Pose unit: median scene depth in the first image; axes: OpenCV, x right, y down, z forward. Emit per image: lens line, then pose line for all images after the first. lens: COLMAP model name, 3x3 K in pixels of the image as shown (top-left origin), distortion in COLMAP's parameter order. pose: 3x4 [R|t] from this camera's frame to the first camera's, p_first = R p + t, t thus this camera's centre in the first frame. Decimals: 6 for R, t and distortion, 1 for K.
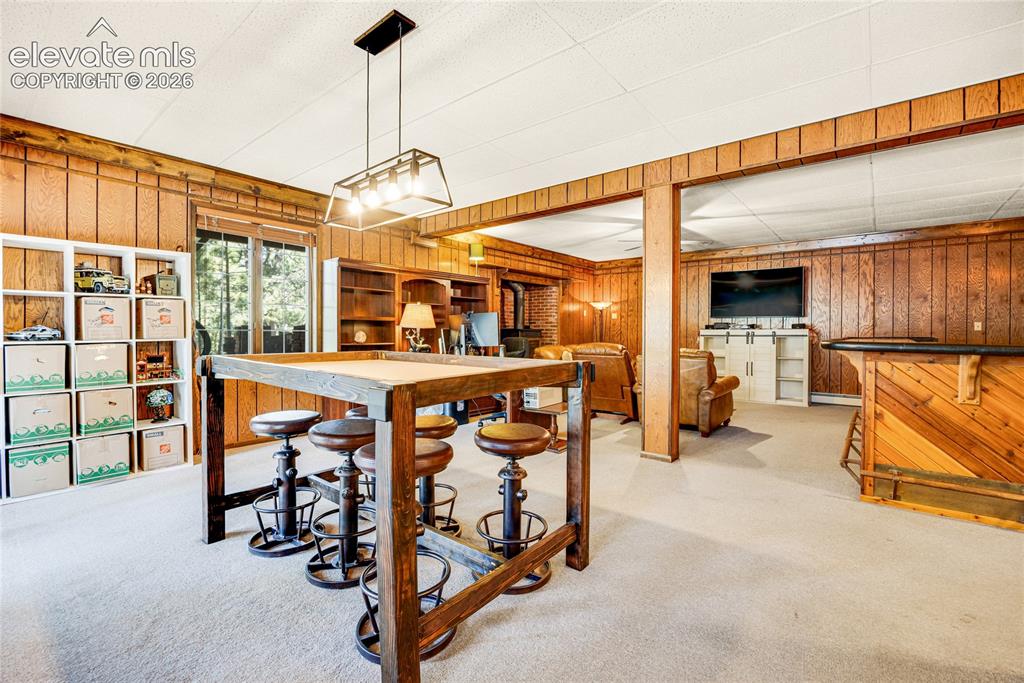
lens RADIAL K [[444.2, 0, 514.3], [0, 444.2, 335.4], [0, 0, 1]] dist [-0.017913, 0.001246]
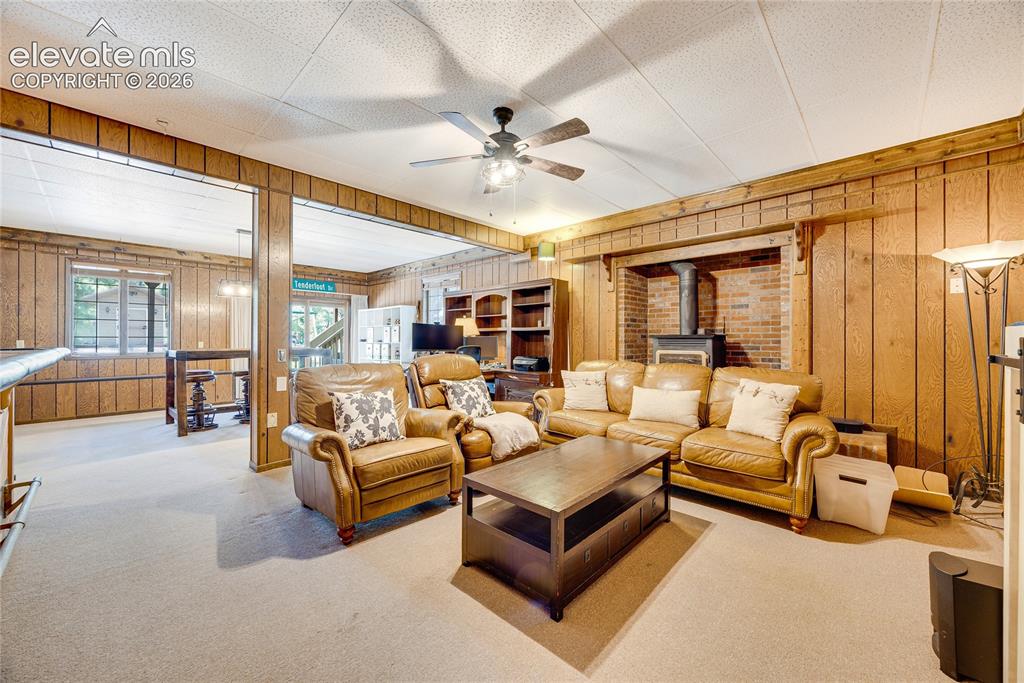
lens RADIAL K [[392.6, 0, 512.5], [0, 392.6, 335.6], [0, 0, 1]] dist [-0.002124, -0.000286]
pose [[-0.077121, -0.009034, -0.996981, 0.660050], [-0.010169, 0.999914, -0.008274, -0.006869], [0.996970, 0.009500, -0.077207, 0.902749]]
